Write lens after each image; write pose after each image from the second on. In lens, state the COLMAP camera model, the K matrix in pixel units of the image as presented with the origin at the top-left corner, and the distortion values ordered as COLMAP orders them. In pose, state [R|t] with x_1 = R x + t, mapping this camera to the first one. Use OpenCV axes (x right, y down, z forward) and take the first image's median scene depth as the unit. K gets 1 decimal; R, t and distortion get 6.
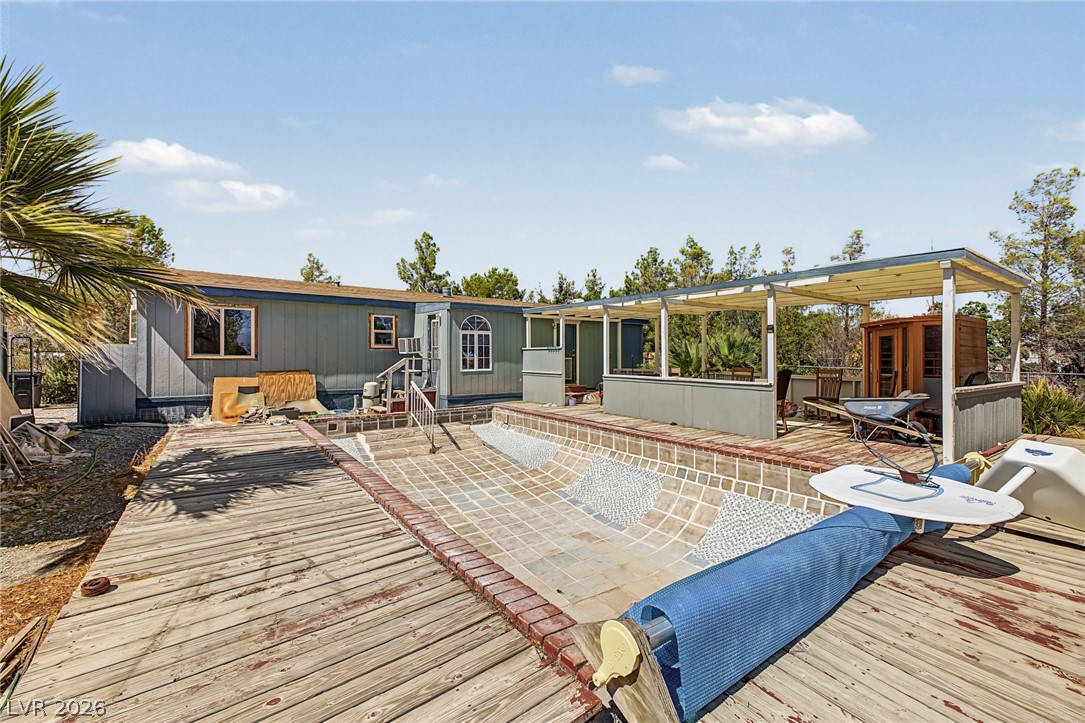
lens RADIAL K [[429.3, 0, 542.5], [0, 429.3, 361.5], [0, 0, 1]] dist [0.010879, -0.000477]
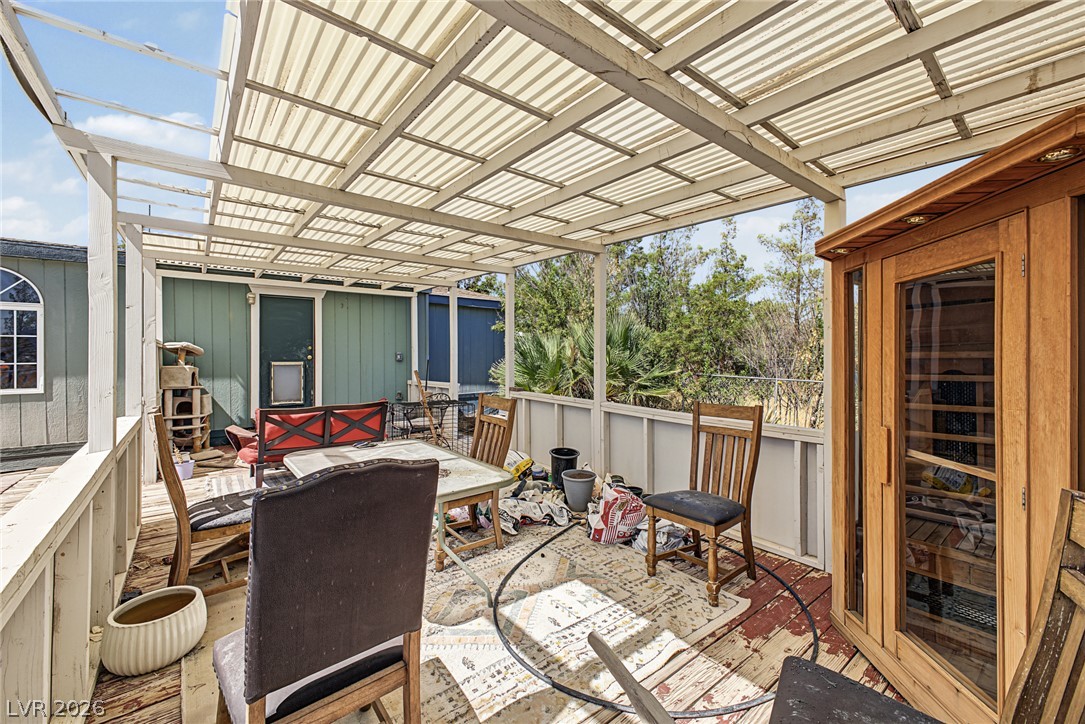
lens RADIAL K [[429.3, 0, 542.5], [0, 429.3, 362.0], [0, 0, 1]] dist [0.010879, -0.000477]
pose [[0.997291, -0.006395, 0.073281, 0.391609], [0.005674, 0.999933, 0.010046, -0.013875], [-0.073341, -0.009603, 0.997261, 0.535352]]
